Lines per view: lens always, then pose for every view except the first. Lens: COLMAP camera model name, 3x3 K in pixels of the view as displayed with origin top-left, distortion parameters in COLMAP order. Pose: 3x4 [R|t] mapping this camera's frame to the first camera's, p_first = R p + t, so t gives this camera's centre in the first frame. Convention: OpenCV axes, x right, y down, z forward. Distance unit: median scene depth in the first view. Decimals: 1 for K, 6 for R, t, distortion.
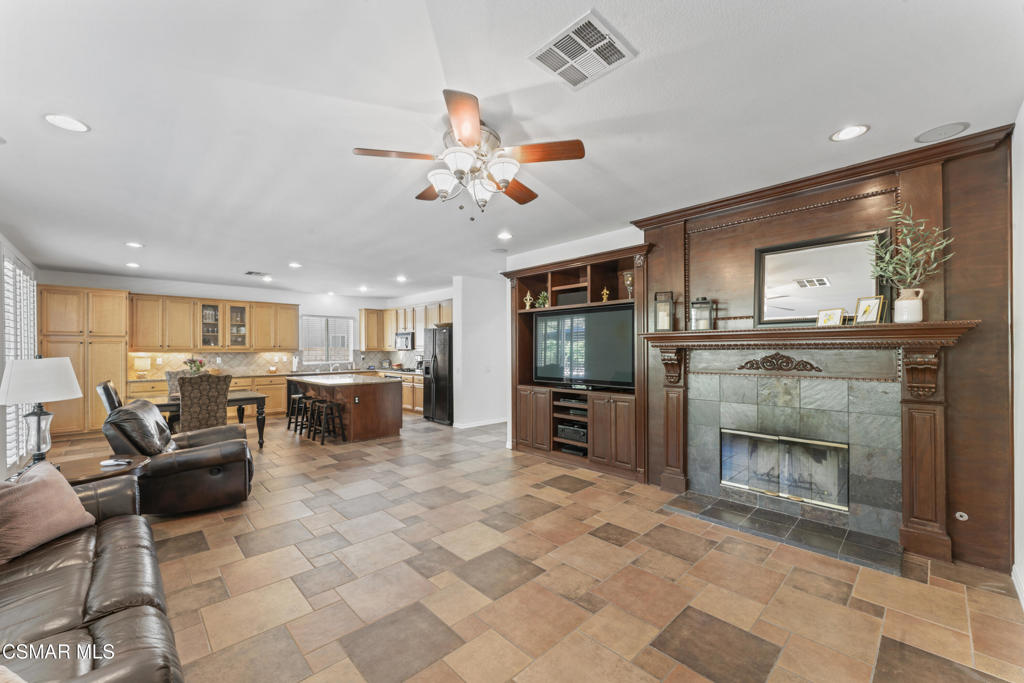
lens RADIAL K [[408.6, 0, 512.7], [0, 408.6, 347.6], [0, 0, 1]] dist [-0.004045, -0.000402]
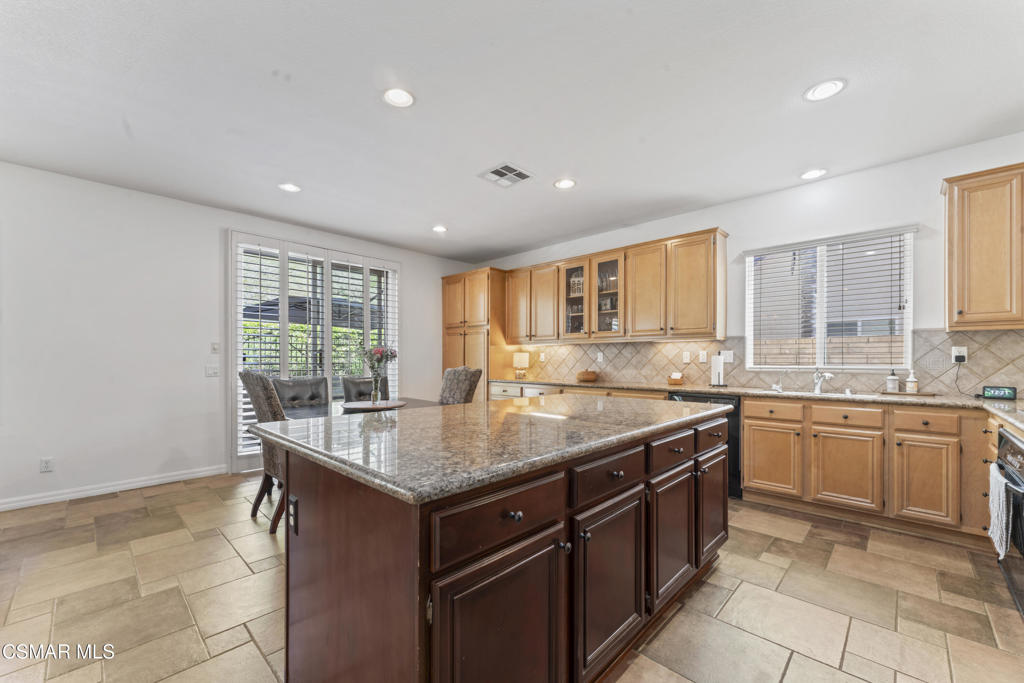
lens RADIAL K [[408.6, 0, 501.2], [0, 408.6, 360.9], [0, 0, 1]] dist [-0.004045, -0.000402]
pose [[0.030130, 0.002662, -0.999542, -0.255166], [0.002587, 0.999993, 0.002741, 0.077868], [0.999543, -0.002669, 0.030123, 1.886285]]
